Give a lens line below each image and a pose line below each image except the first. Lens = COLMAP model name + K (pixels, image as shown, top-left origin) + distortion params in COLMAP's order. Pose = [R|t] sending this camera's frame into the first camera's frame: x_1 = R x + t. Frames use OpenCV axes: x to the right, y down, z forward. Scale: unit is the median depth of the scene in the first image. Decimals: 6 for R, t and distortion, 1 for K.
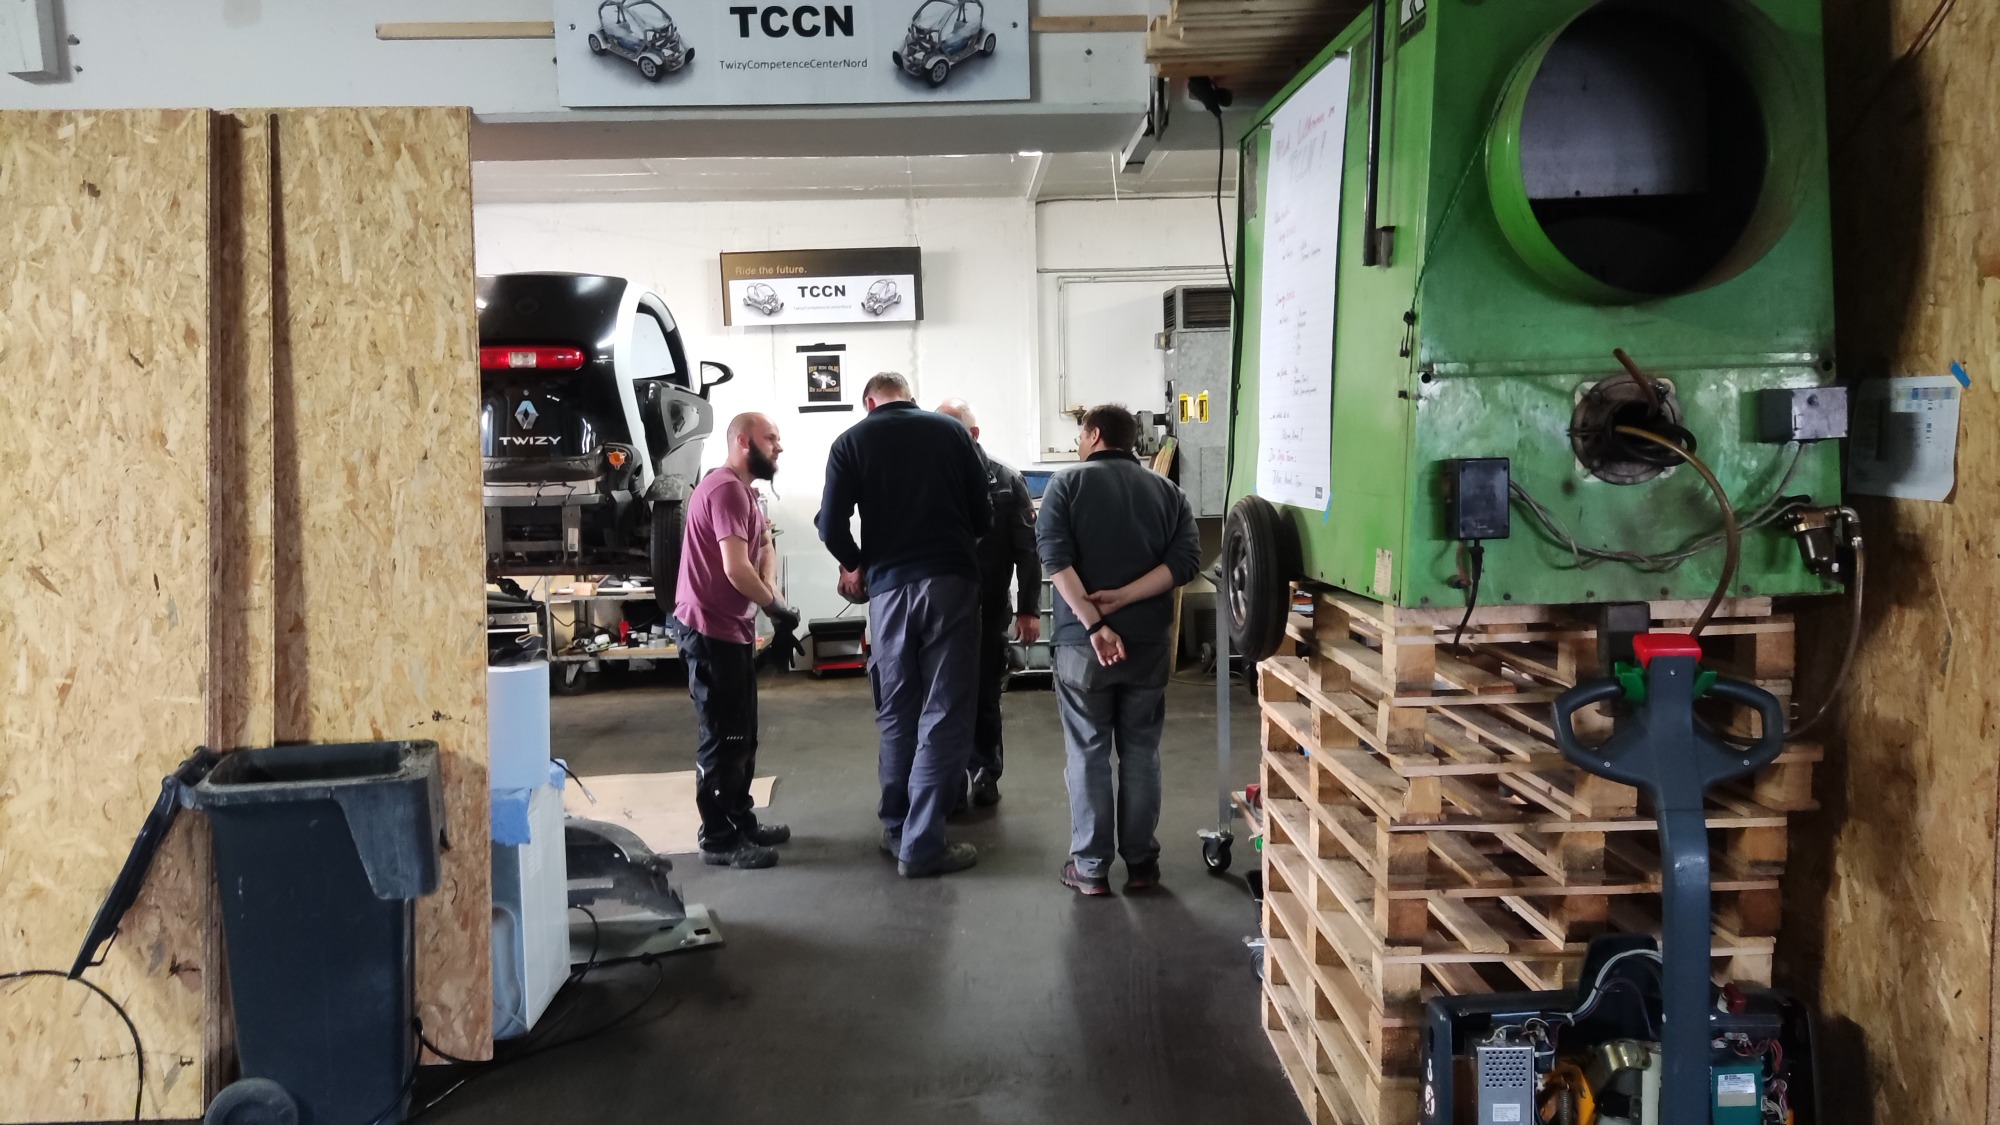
lens RADIAL K [[1481.9, 0, 990.1], [0, 1481.9, 564.3], [0, 0, 1]] dist [0.038628, -0.010698]
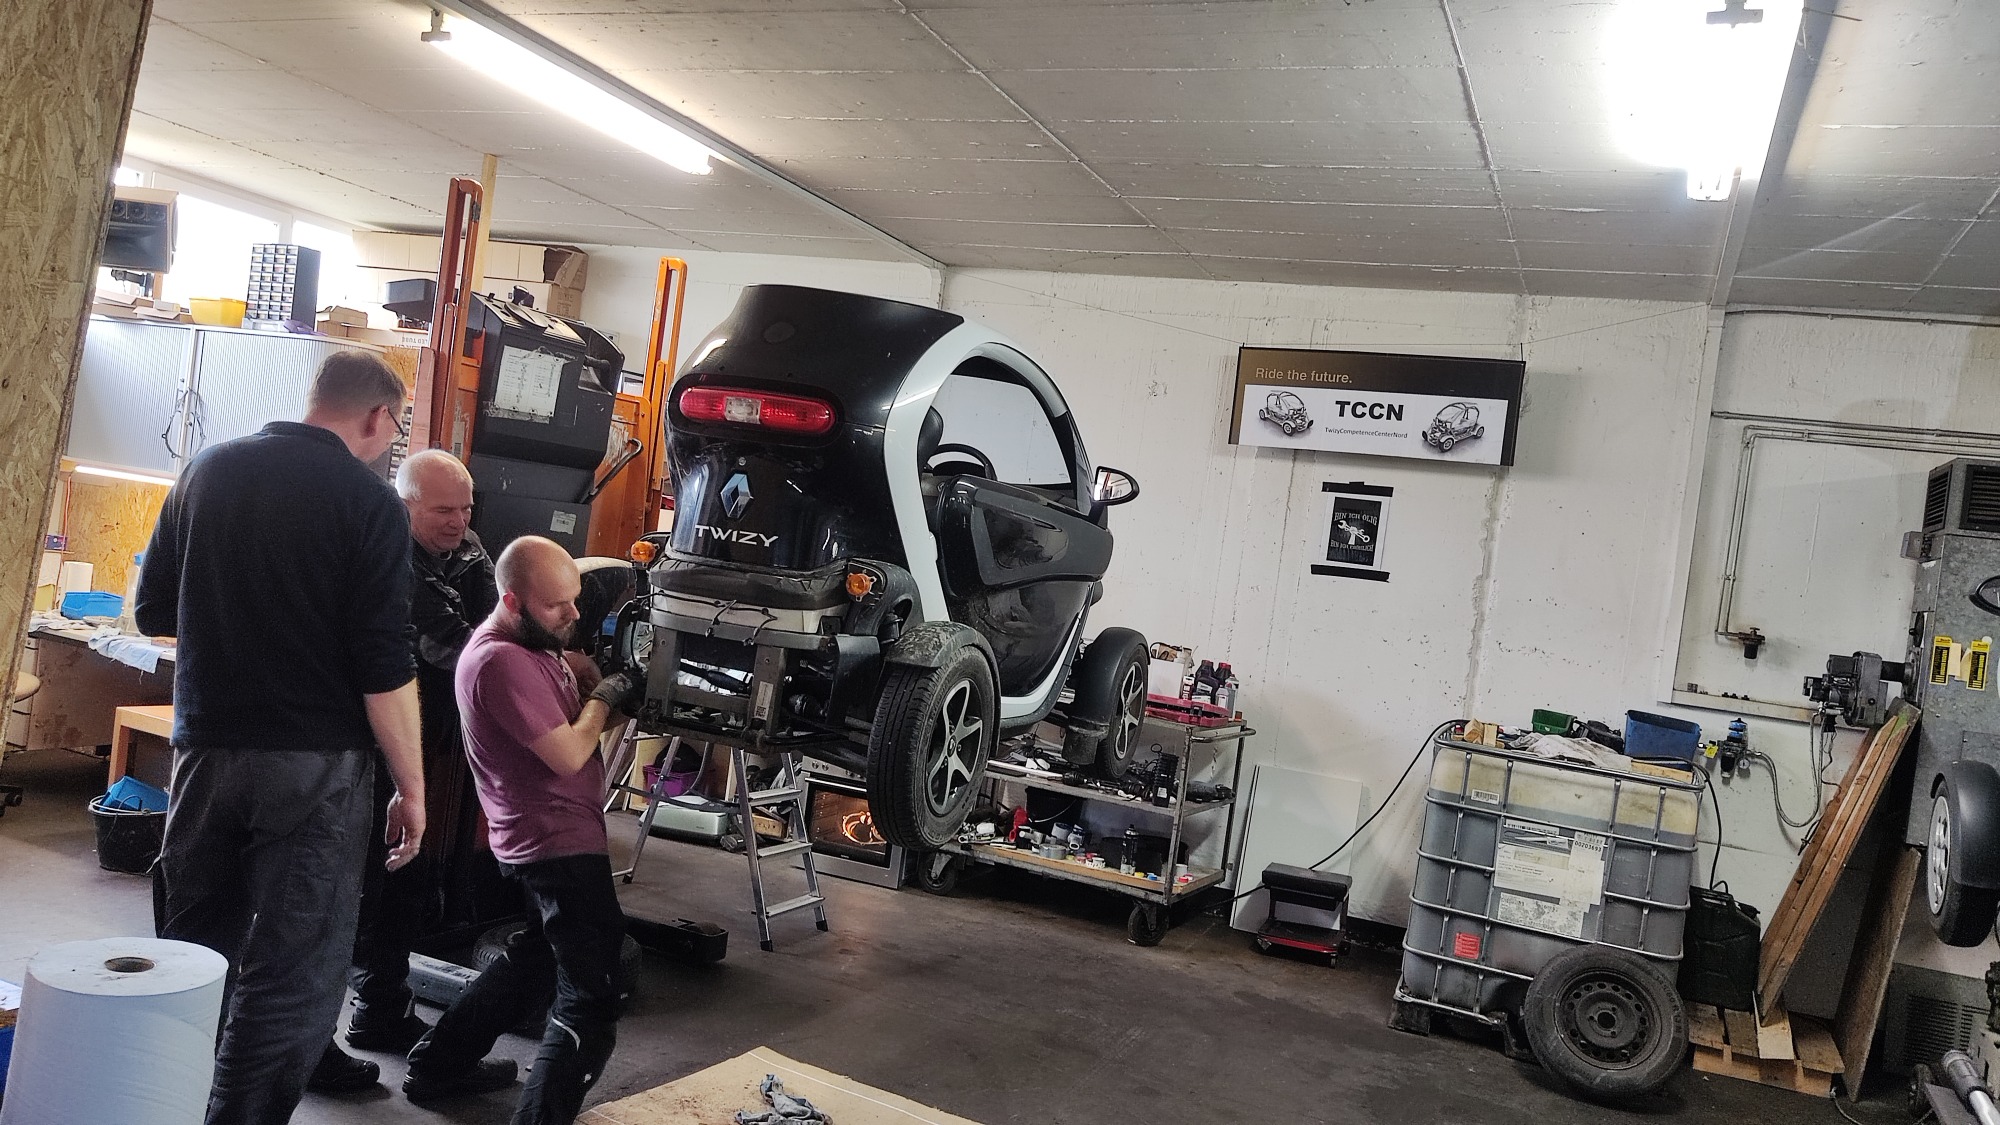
lens RADIAL K [[1429.2, 0, 984.7], [0, 1429.2, 564.9], [0, 0, 1]] dist [-0.001213, -0.021426]
pose [[0.885629, 0.144154, -0.441453, 0.036476], [-0.190268, 0.979787, -0.061764, -0.034029], [0.423626, 0.138695, 0.895156, 0.319621]]
